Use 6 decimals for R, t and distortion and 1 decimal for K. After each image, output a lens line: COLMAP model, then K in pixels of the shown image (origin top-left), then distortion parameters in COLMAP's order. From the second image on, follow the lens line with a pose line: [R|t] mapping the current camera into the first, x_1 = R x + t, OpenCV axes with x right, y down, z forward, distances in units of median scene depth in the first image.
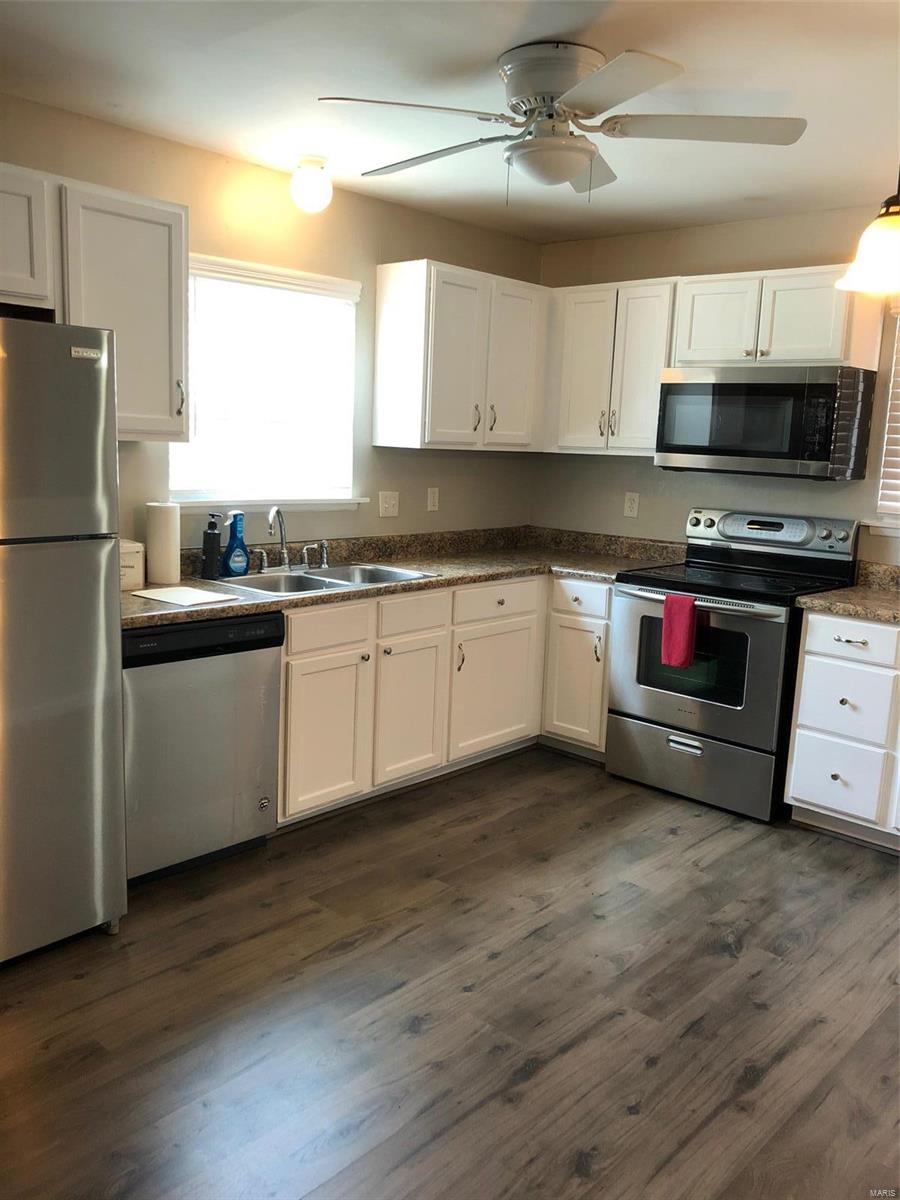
lens RADIAL K [[982.9, 0, 445.8], [0, 982.9, 602.9], [0, 0, 1]] dist [0.102242, -0.167932]
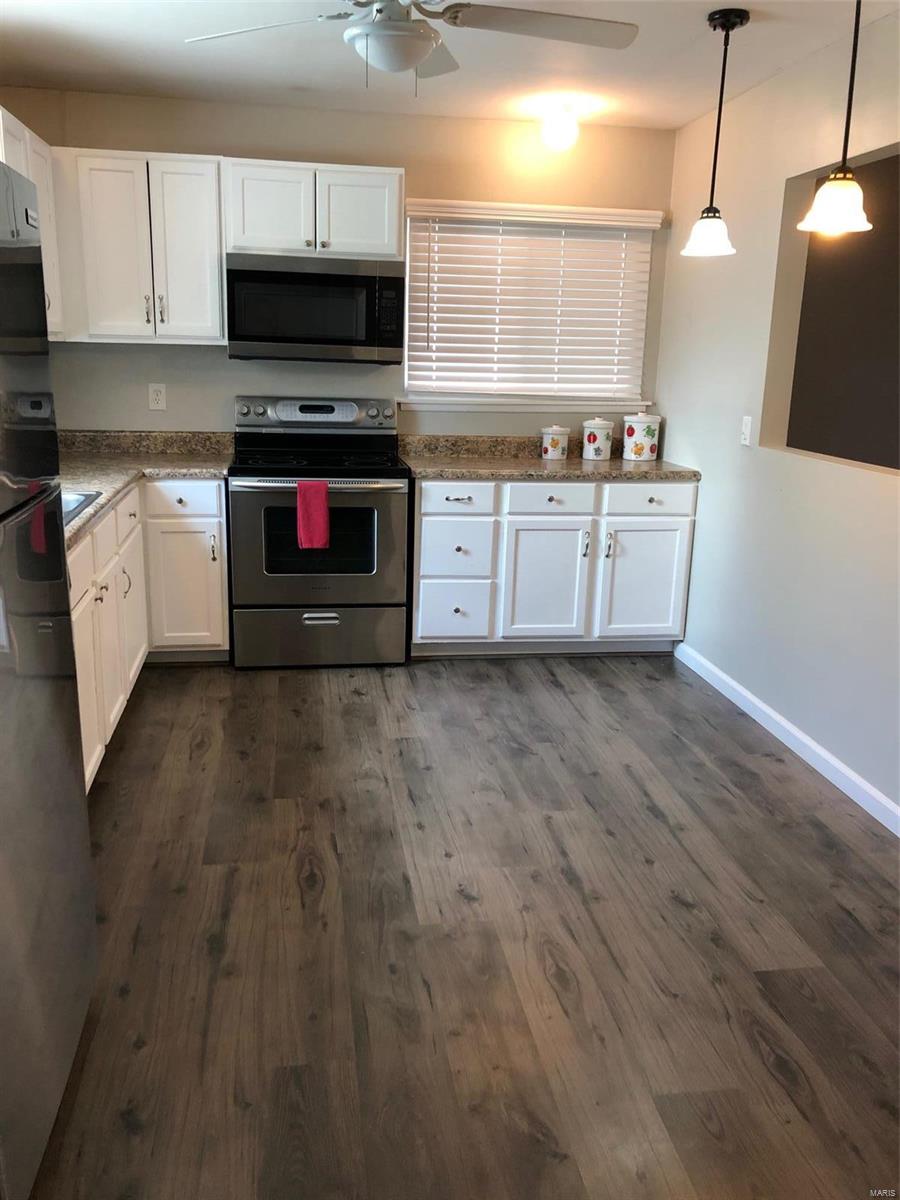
lens RADIAL K [[982.9, 0, 445.8], [0, 982.9, 602.9], [0, 0, 1]] dist [0.102242, -0.167932]
pose [[0.626287, -0.218735, 0.748278, -0.508300], [0.128243, 0.975662, 0.177868, -0.051237], [-0.768972, -0.015435, 0.639096, 0.220386]]
